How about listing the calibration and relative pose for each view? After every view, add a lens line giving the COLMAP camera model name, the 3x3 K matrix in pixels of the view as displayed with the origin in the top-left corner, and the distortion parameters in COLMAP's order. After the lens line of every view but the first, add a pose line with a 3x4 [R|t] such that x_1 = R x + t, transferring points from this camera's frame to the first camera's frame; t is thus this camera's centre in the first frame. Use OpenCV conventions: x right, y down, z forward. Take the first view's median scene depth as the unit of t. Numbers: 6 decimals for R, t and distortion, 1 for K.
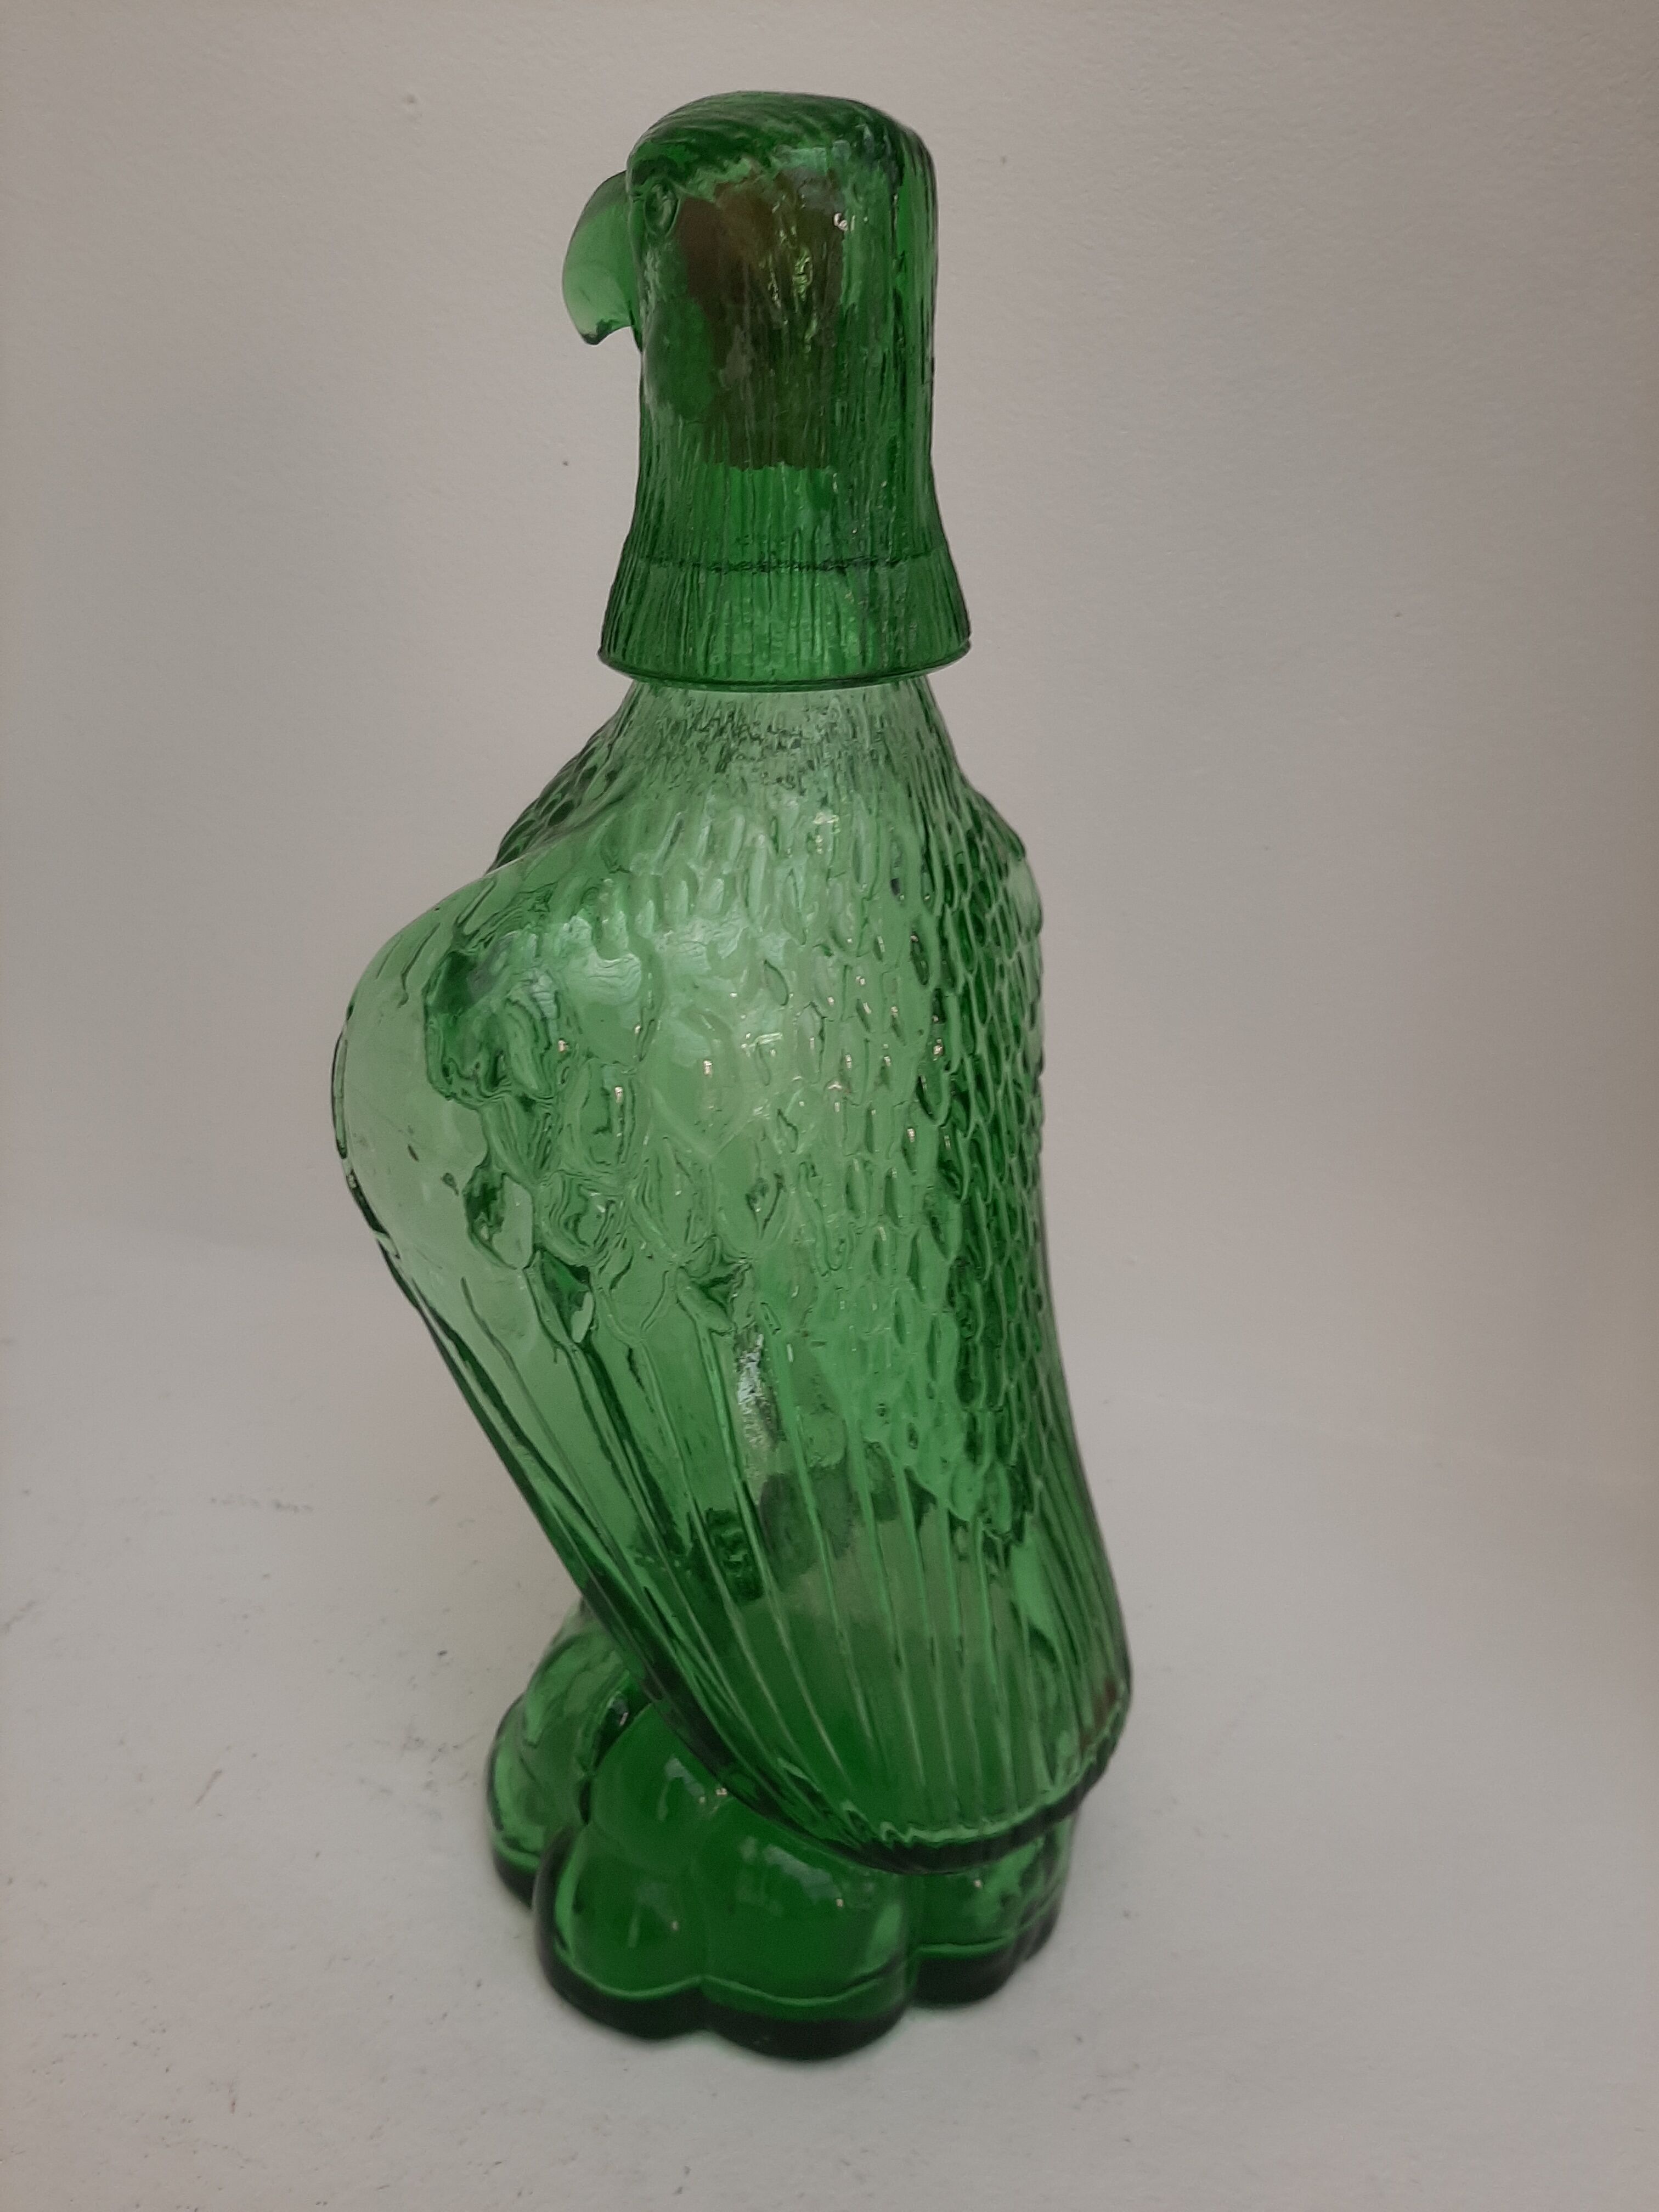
lens RADIAL K [[1837.3, 0, 787.8], [0, 1837.3, 1101.0], [0, 0, 1]] dist [0.076077, -0.084372]
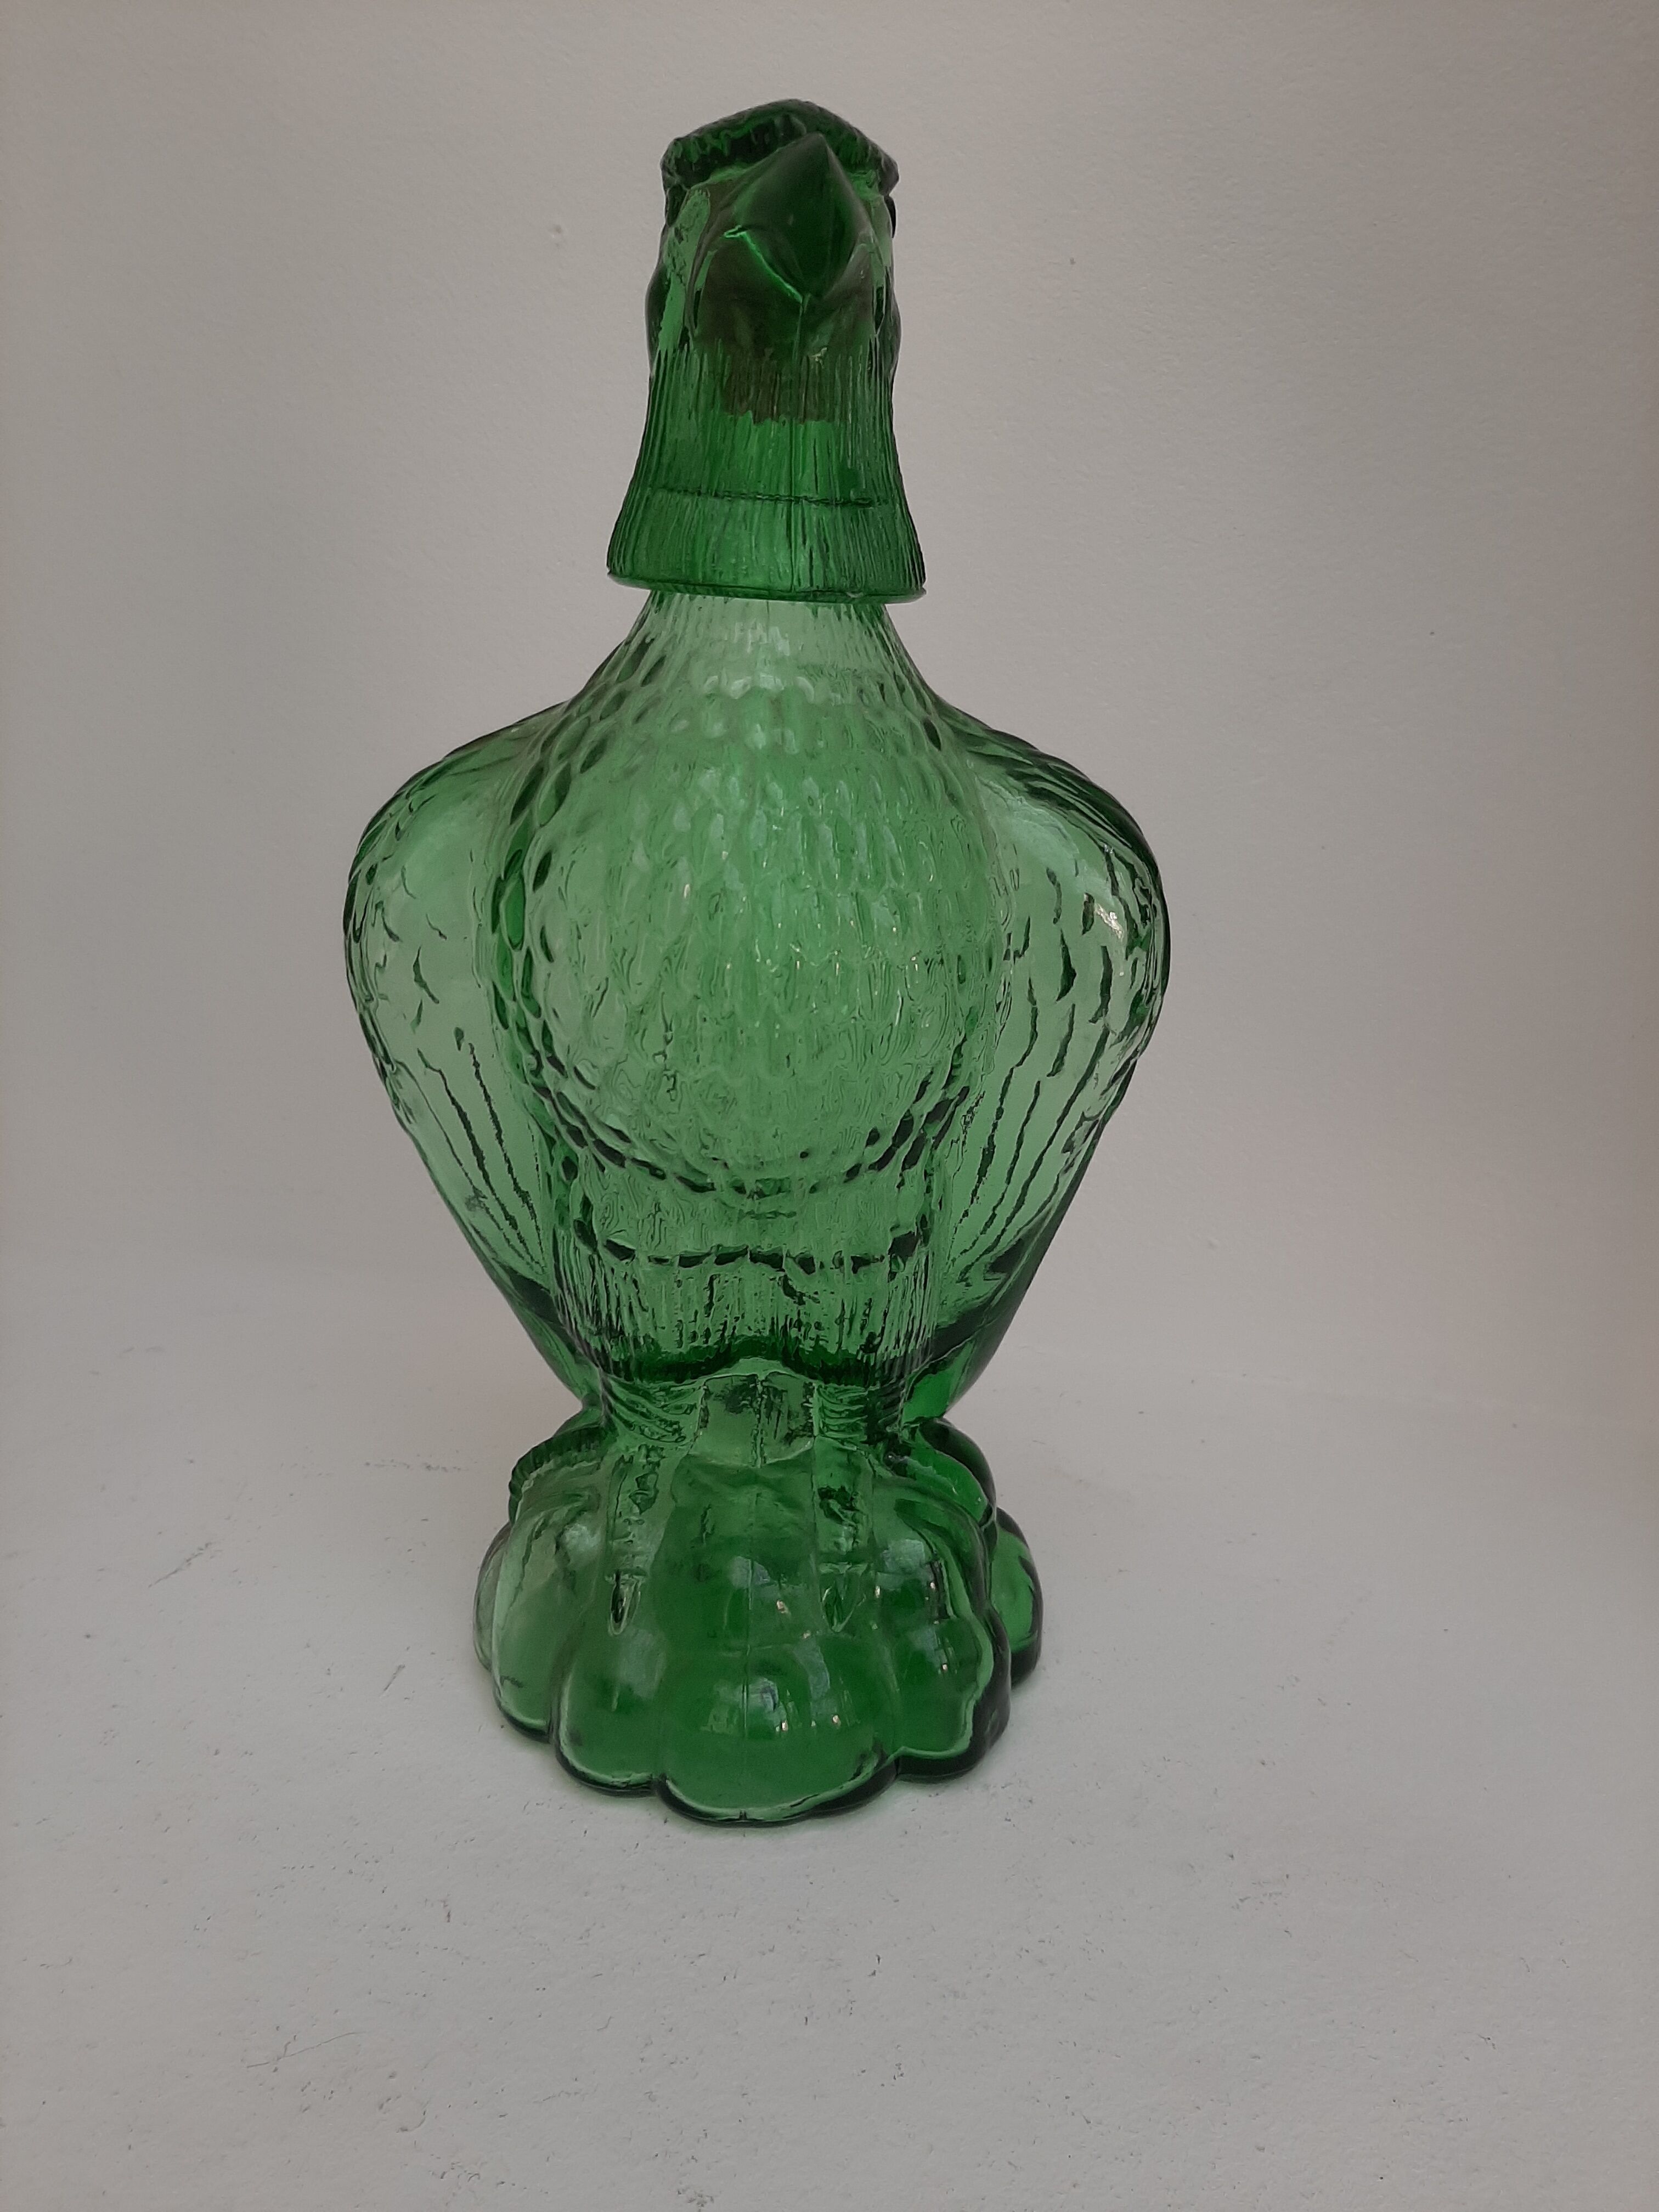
lens RADIAL K [[1837.3, 0, 780.2], [0, 1837.3, 1080.9], [0, 0, 1]] dist [0.076077, -0.084372]
pose [[0.999861, -0.016537, -0.002237, -0.093256], [0.016097, 0.991108, -0.132085, 0.199712], [0.004401, 0.132031, 0.991236, -0.118583]]
